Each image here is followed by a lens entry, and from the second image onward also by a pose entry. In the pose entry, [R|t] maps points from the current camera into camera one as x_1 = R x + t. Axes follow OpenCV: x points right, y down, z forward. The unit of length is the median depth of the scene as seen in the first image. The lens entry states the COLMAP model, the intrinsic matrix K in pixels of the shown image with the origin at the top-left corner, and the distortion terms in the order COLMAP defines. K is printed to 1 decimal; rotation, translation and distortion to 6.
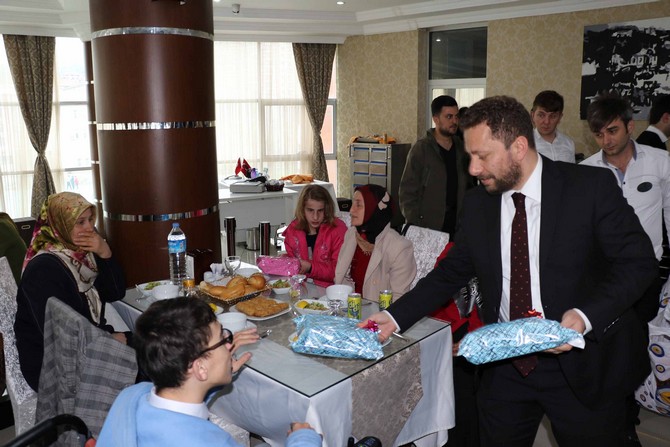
lens RADIAL K [[545.7, 0, 335.0], [0, 545.7, 223.5], [0, 0, 1]] dist [-0.190383, 0.166075]
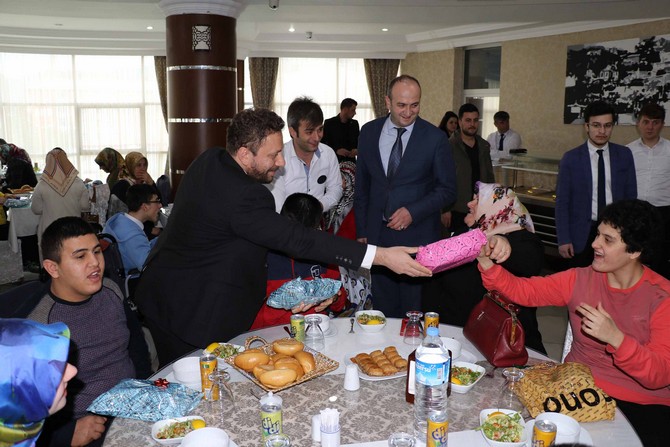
lens RADIAL K [[545.7, 0, 335.0], [0, 545.7, 223.5], [0, 0, 1]] dist [-0.190383, 0.166075]
pose [[0.955552, 0.072152, -0.285857, 0.351979], [-0.072957, 0.997304, 0.007847, 0.061258], [0.285652, 0.013357, 0.958240, -0.316171]]
